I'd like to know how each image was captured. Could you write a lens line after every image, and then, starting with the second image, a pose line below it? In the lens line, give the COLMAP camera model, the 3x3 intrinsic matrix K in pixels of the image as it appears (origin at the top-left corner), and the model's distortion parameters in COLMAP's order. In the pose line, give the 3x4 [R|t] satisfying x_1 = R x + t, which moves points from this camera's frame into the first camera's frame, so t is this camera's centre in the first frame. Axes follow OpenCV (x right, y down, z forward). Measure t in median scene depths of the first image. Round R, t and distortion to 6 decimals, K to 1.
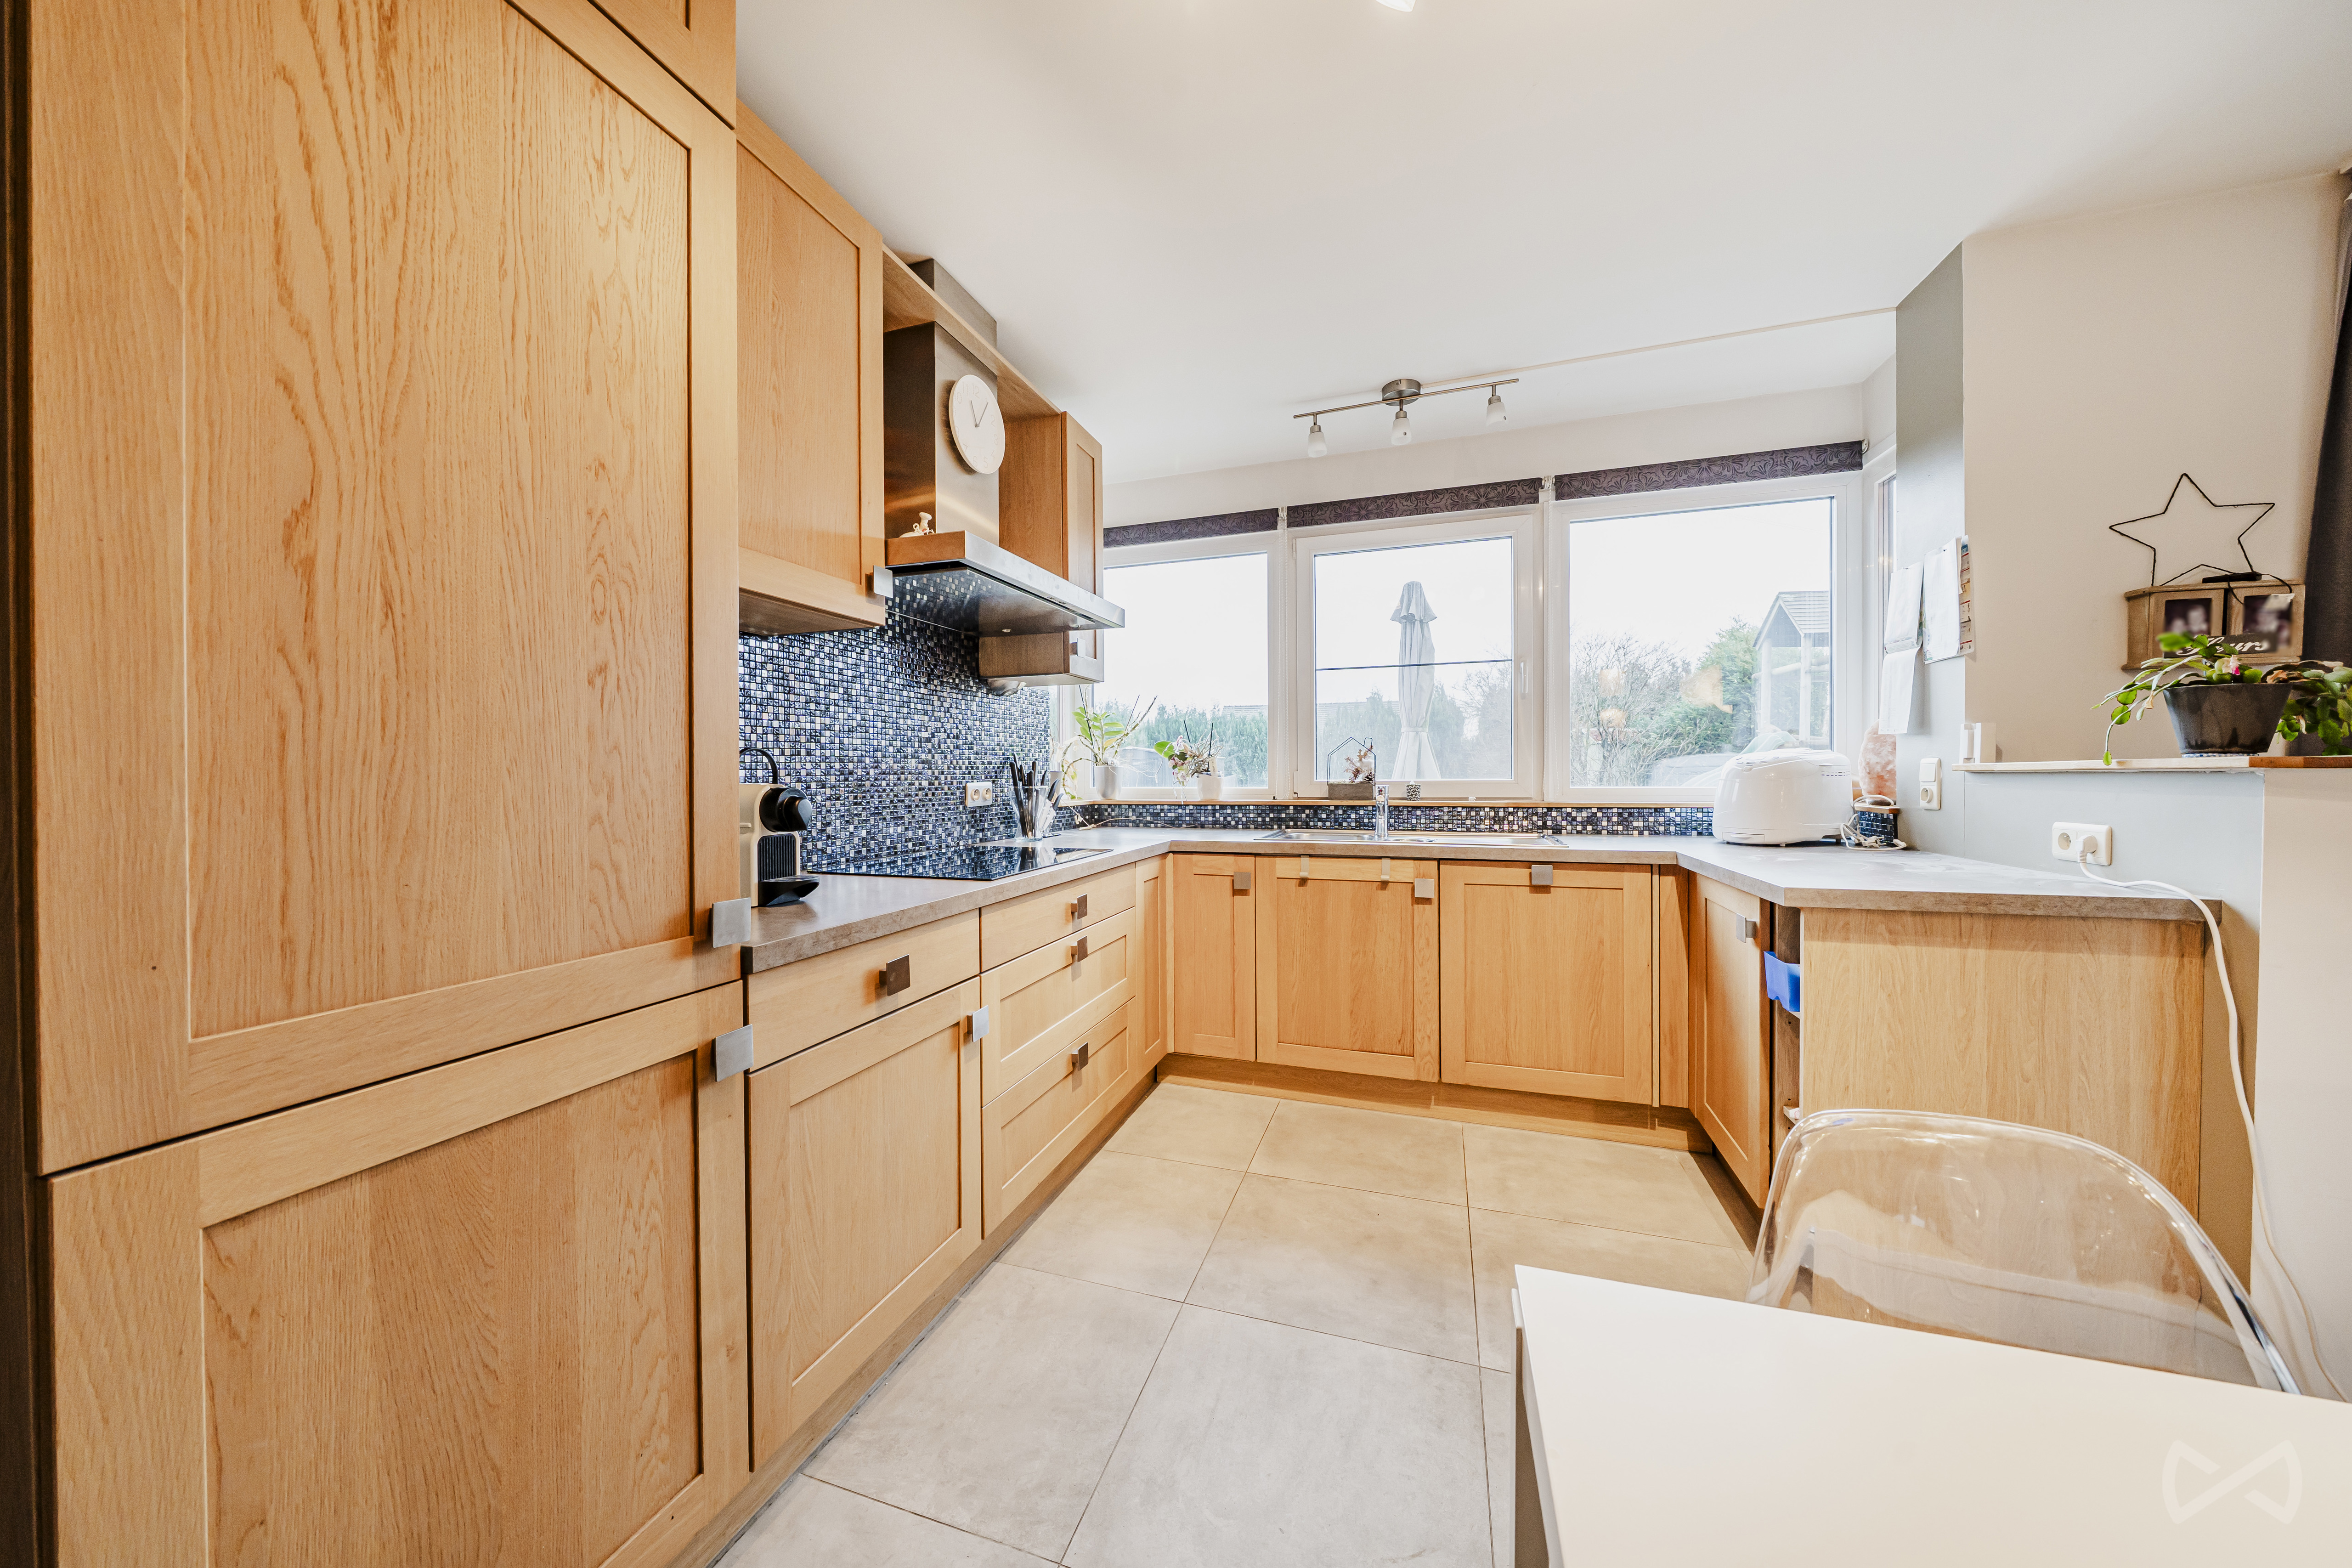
lens RADIAL K [[793.6, 0, 1169.5], [0, 793.6, 775.9], [0, 0, 1]] dist [-0.009897, -0.000033]
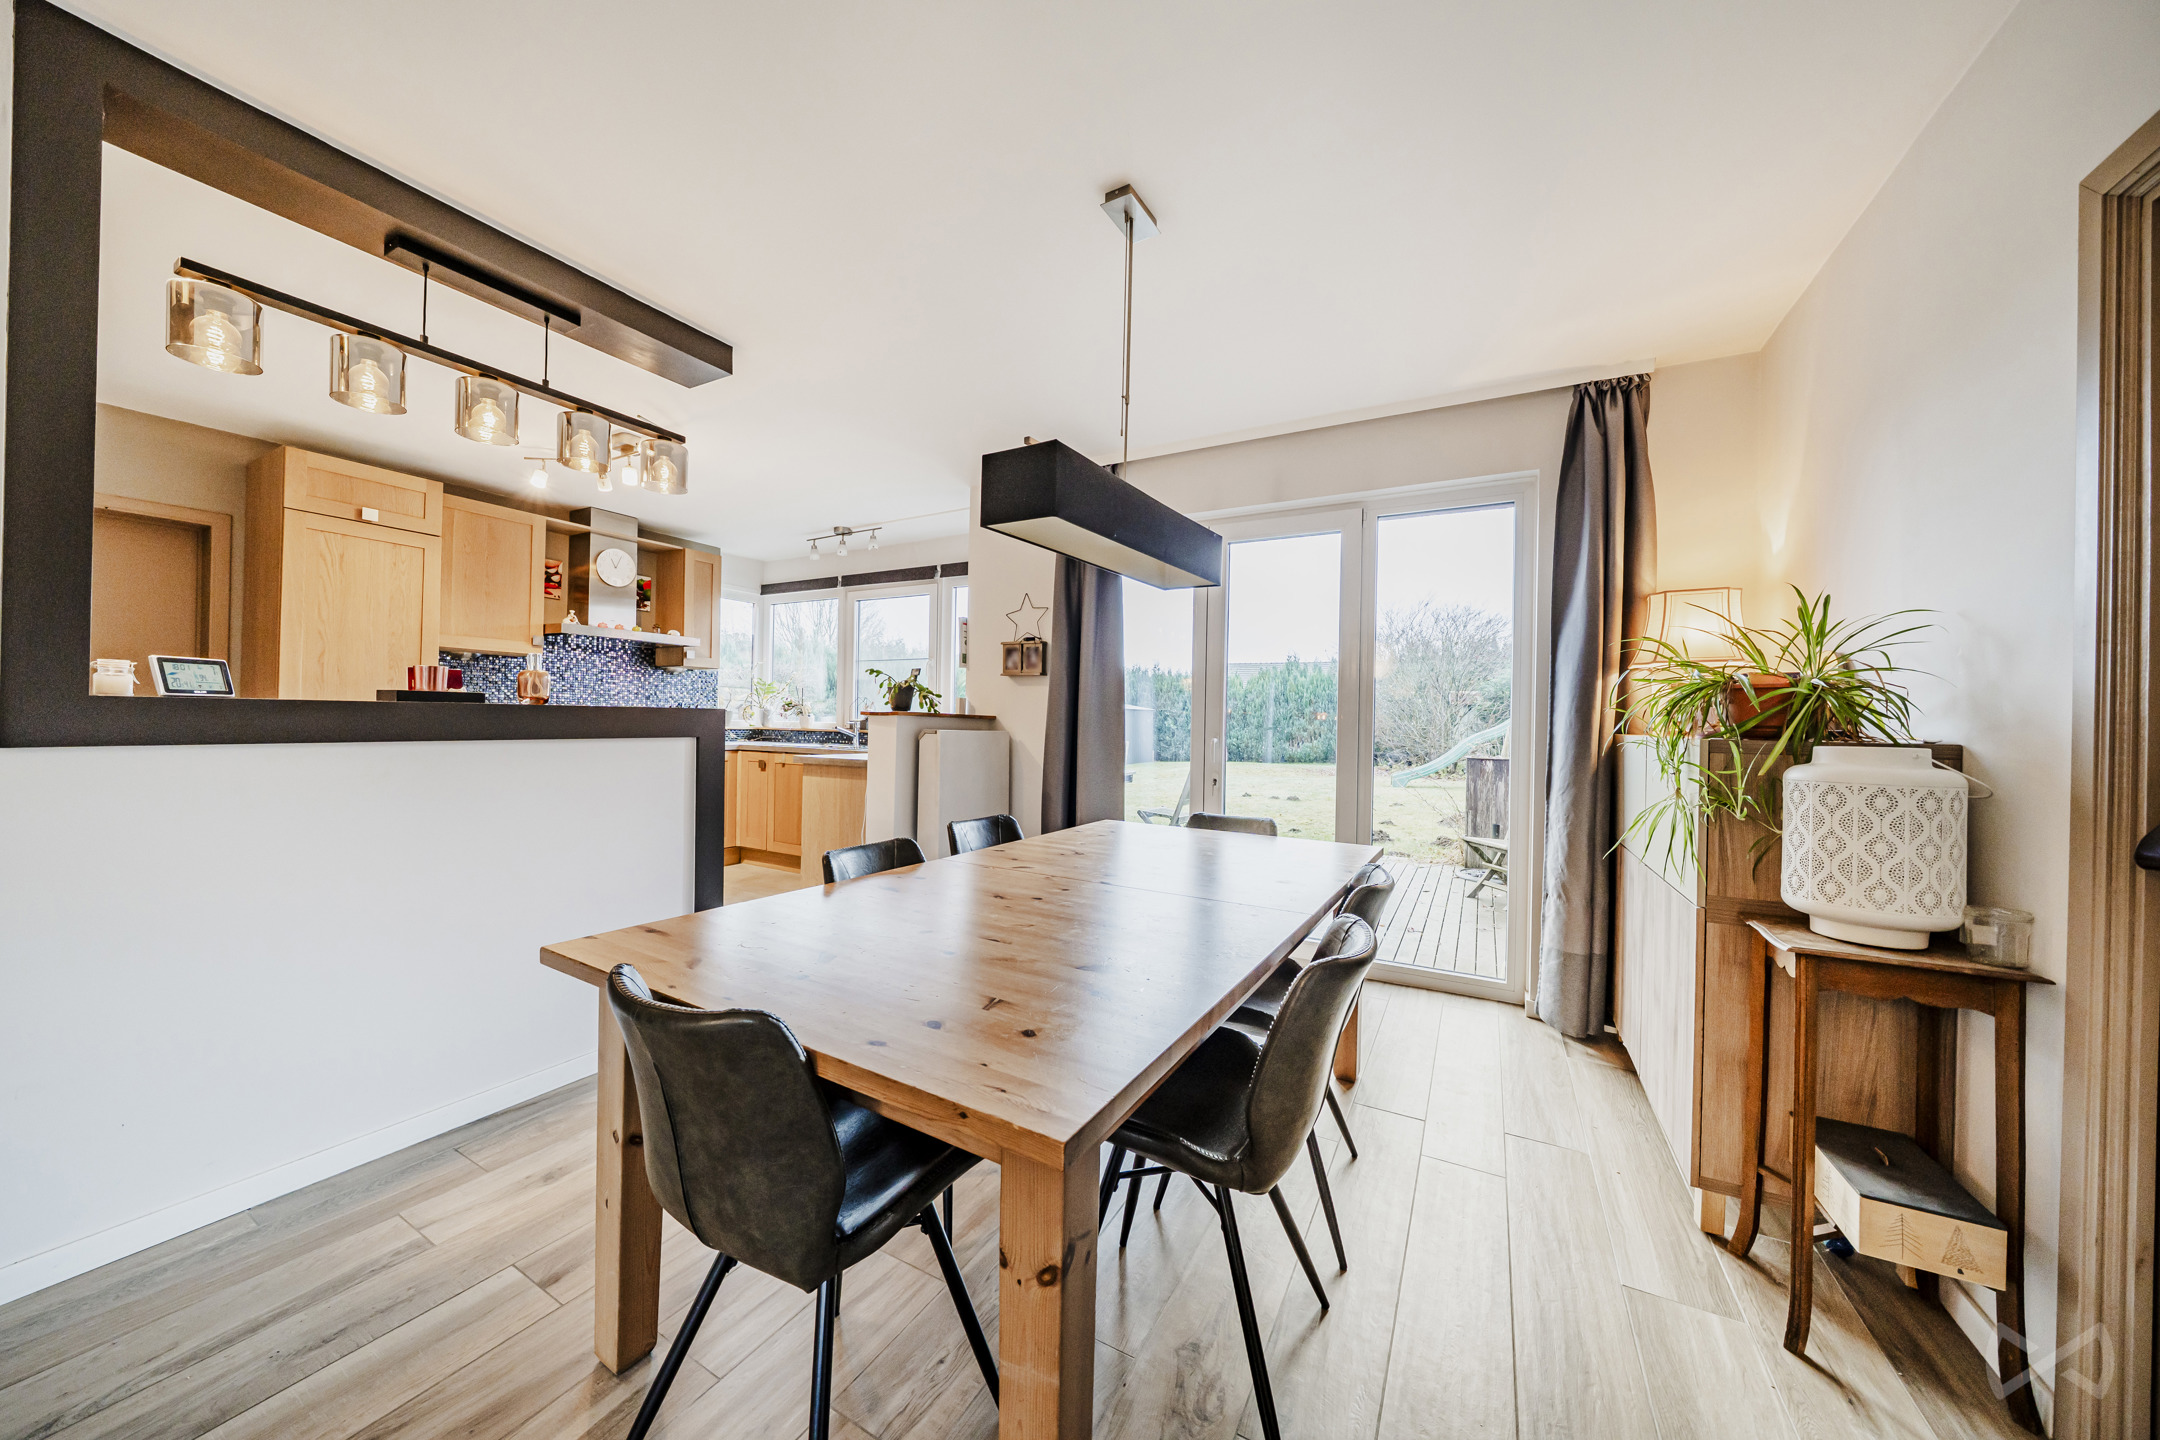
lens RADIAL K [[728.8, 0, 1074.0], [0, 728.8, 712.5], [0, 0, 1]] dist [-0.009897, -0.000033]
pose [[0.983092, 0.024982, -0.181400, 1.273825], [-0.028077, 0.999500, -0.014510, -0.001488], [0.180947, 0.019358, 0.983302, -0.766864]]
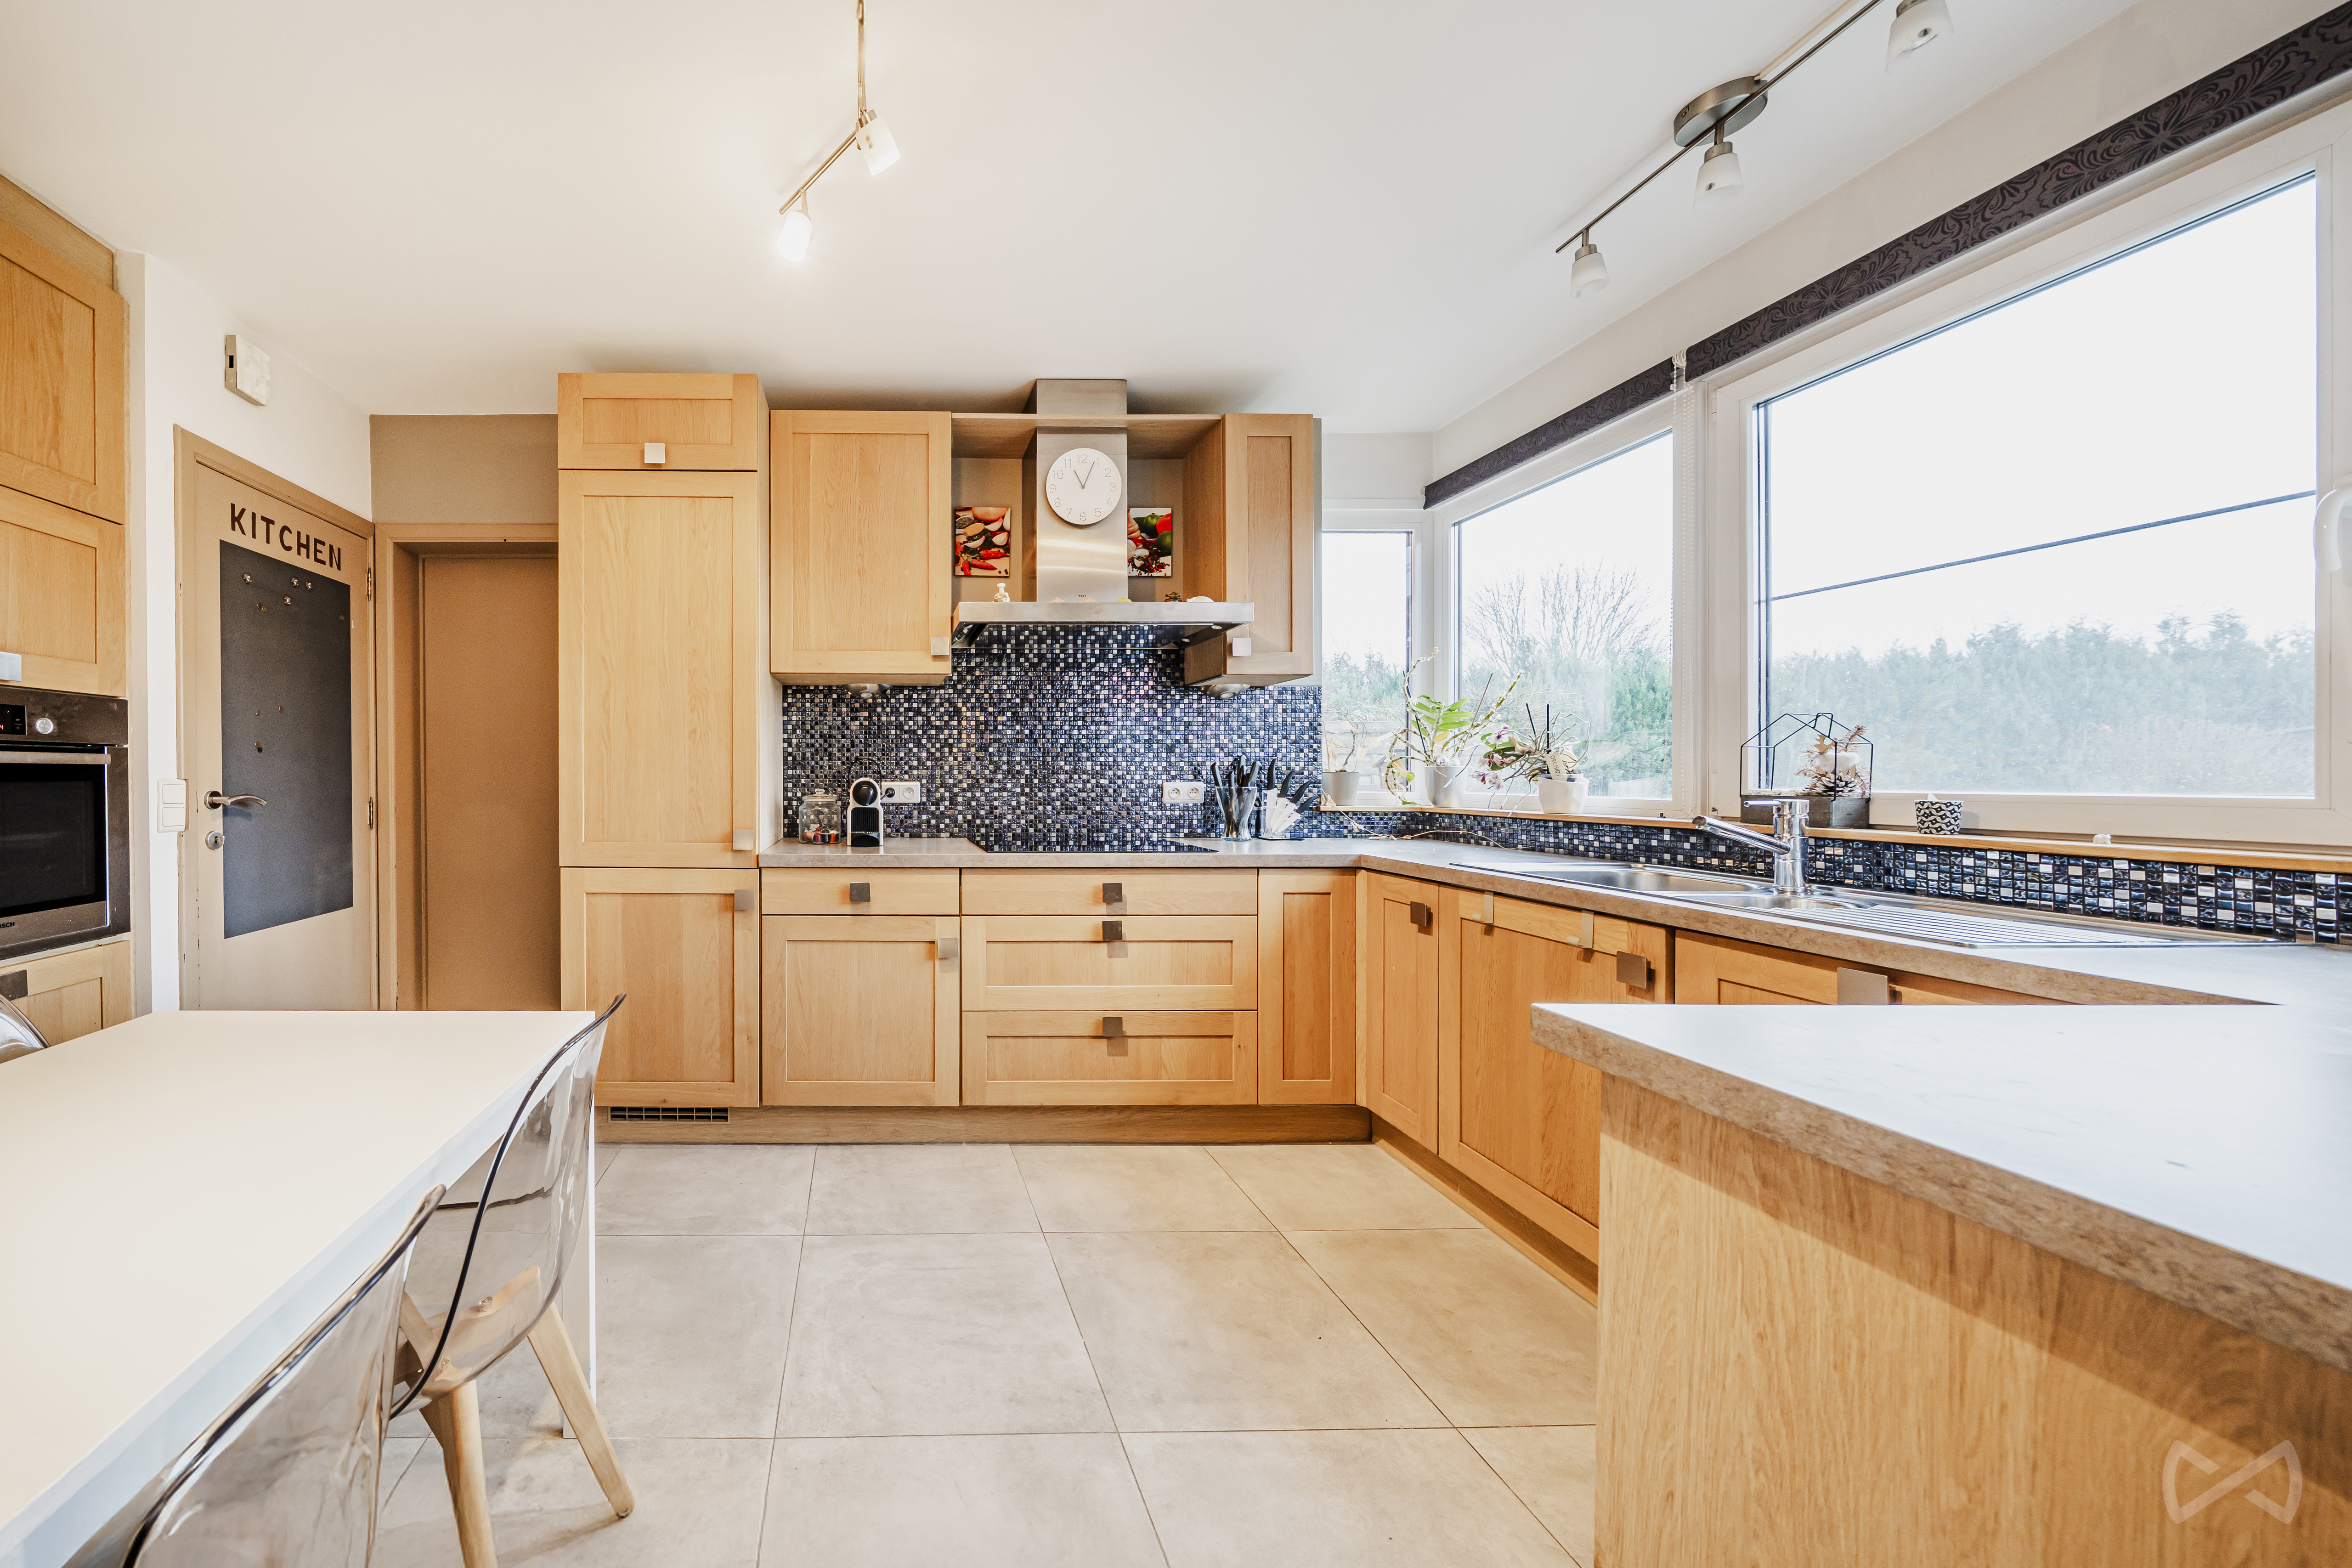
lens RADIAL K [[786.2, 0, 882.0], [0, 786.2, 780.1], [0, 0, 1]] dist [-0.006595, 0.000070]
pose [[0.333352, 0.014376, -0.942693, 0.646048], [-0.008406, 0.999889, 0.012276, -0.004313], [0.942765, 0.003832, 0.333436, 0.250331]]
